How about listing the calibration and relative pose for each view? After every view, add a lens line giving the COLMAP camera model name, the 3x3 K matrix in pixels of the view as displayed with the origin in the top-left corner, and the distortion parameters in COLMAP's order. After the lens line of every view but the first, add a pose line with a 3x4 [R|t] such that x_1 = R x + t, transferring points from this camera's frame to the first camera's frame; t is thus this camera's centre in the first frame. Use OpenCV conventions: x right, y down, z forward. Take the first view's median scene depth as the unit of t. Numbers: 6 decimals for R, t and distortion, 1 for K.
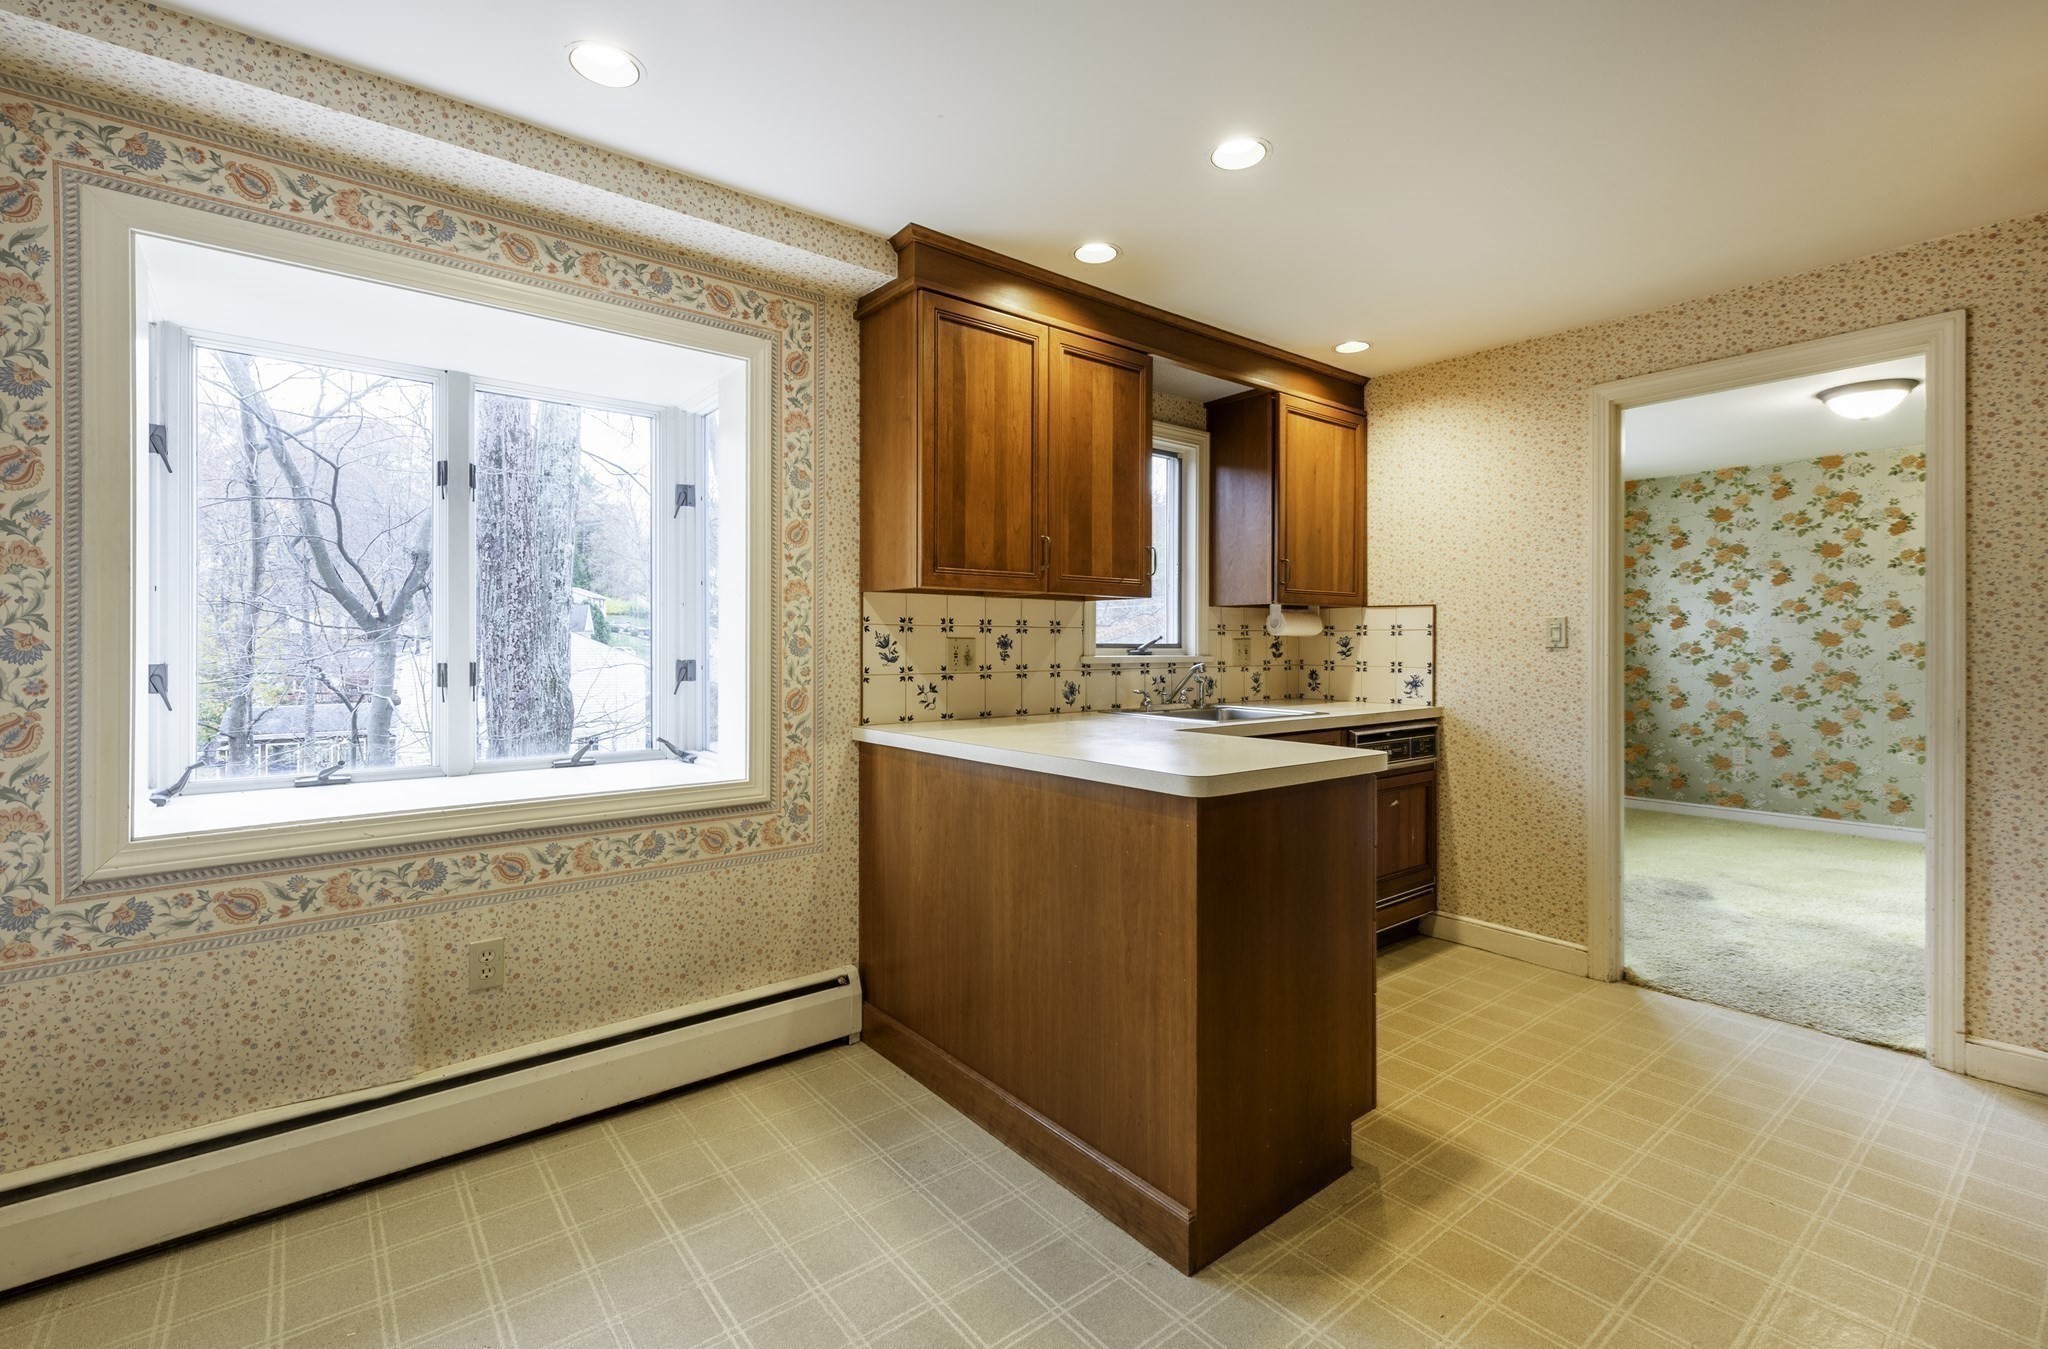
lens RADIAL K [[893.2, 0, 1001.9], [0, 893.2, 644.3], [0, 0, 1]] dist [0.005285, -0.003397]
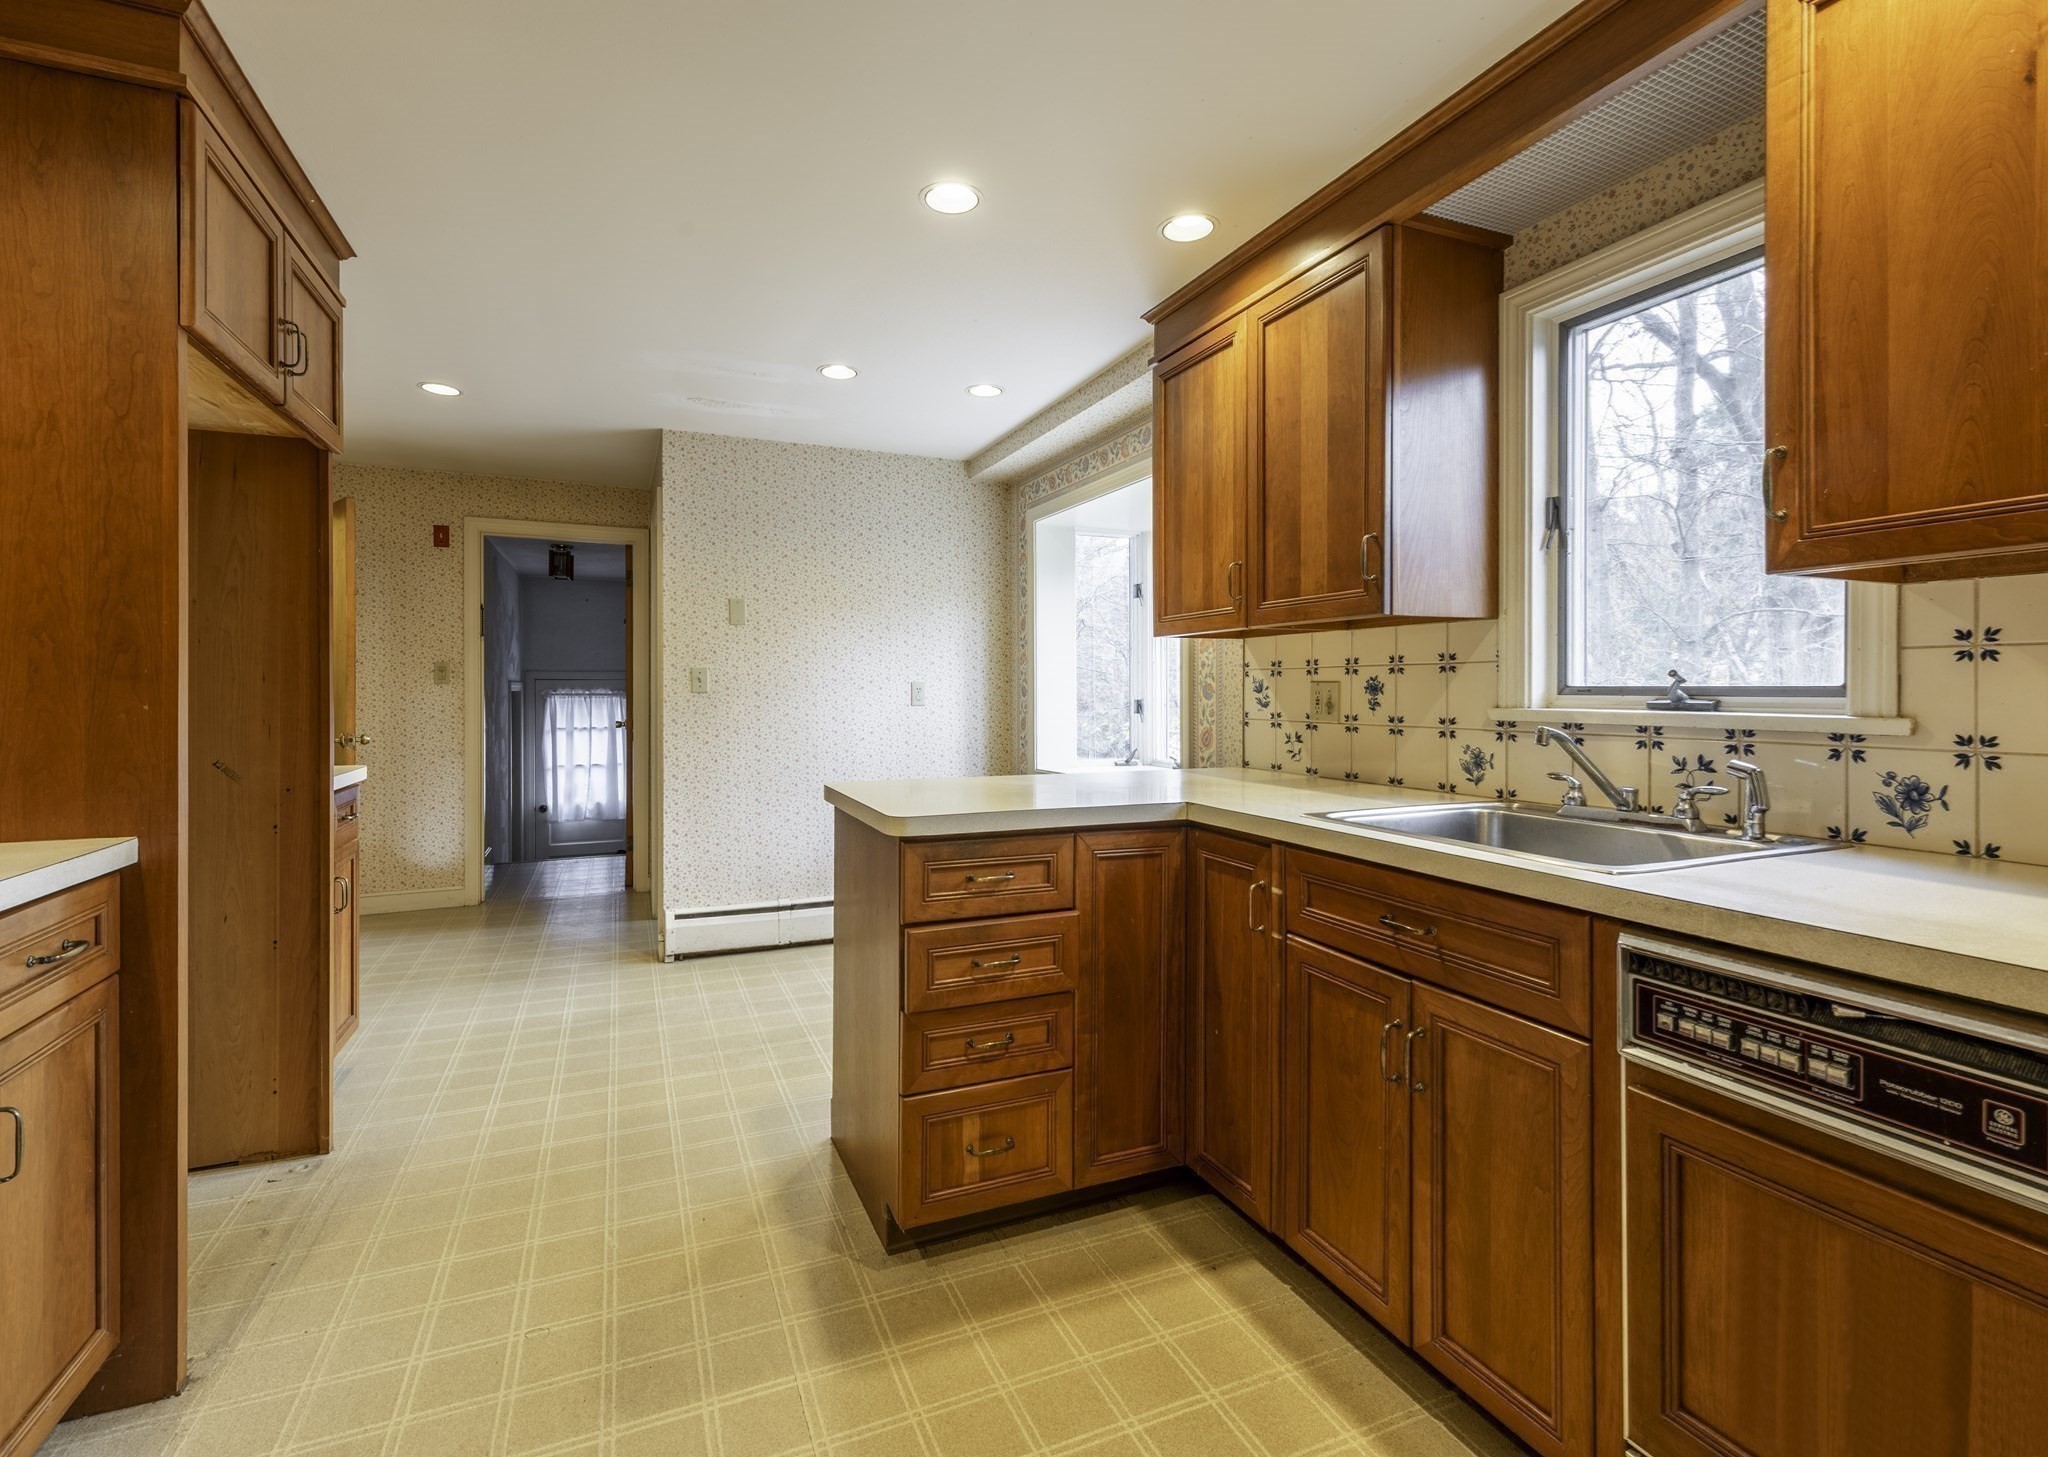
lens RADIAL K [[941.4, 0, 1019.8], [0, 941.4, 689.9], [0, 0, 1]] dist [0.014959, -0.000277]
pose [[-0.254941, -0.002275, -0.966954, 0.839187], [-0.000866, 0.999997, -0.002125, 0.002813], [0.966956, 0.000295, -0.254942, 0.888327]]
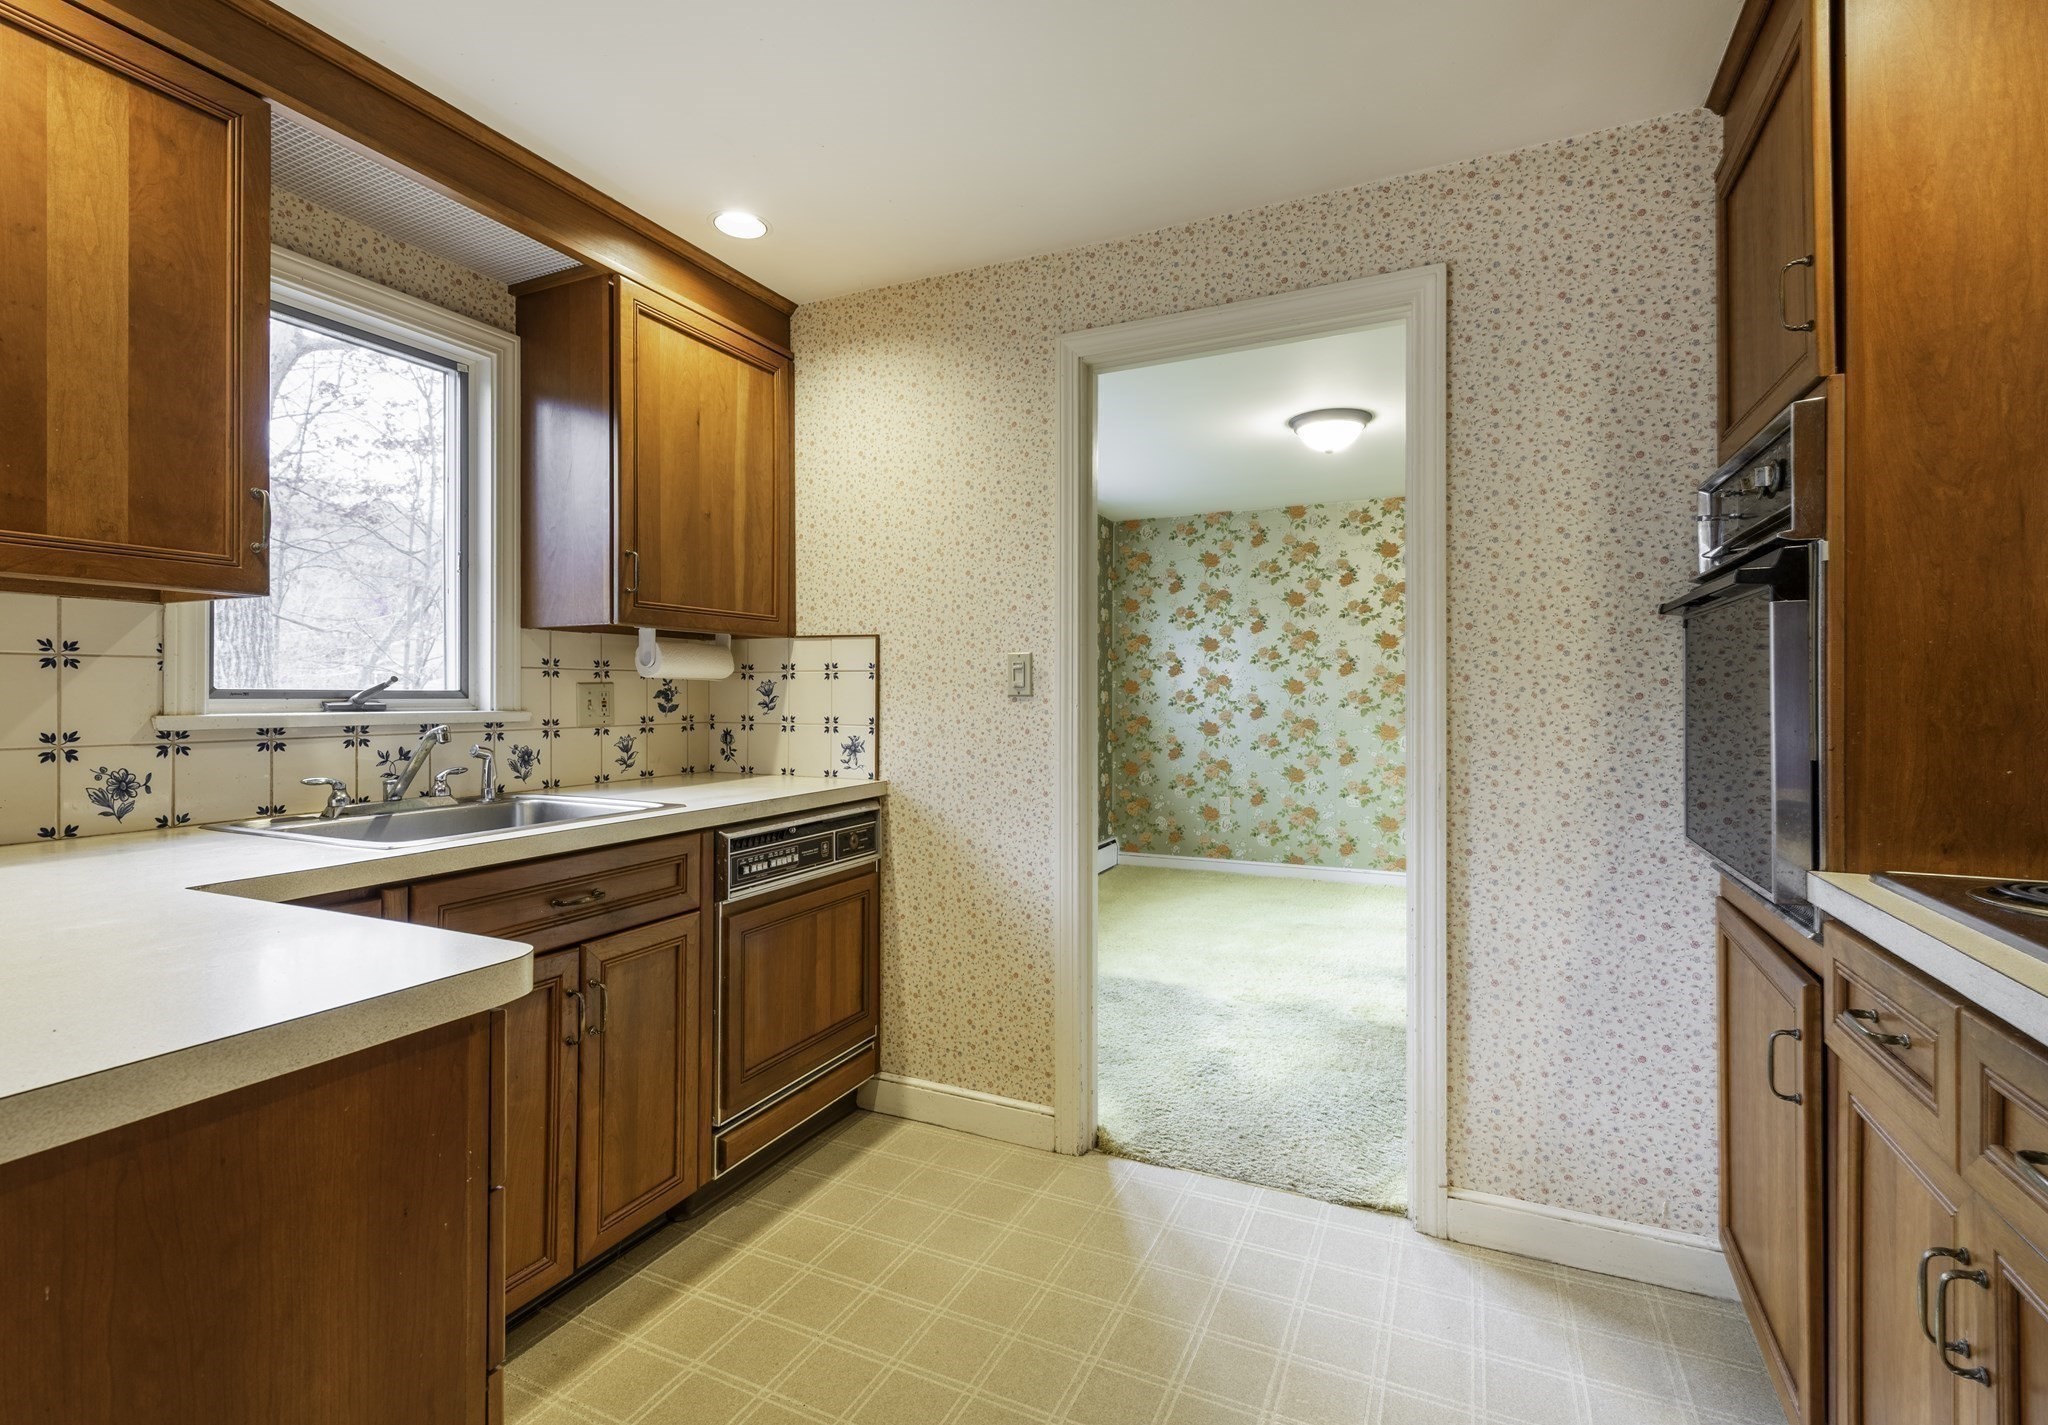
lens RADIAL K [[946.2, 0, 1023.1], [0, 946.2, 691.5], [0, 0, 1]] dist [0.008867, -0.003021]
pose [[0.889114, -0.000002, 0.457685, 0.285435], [0.001021, 0.999998, -0.001979, 0.001831], [-0.457684, 0.002227, 0.889112, 0.334978]]
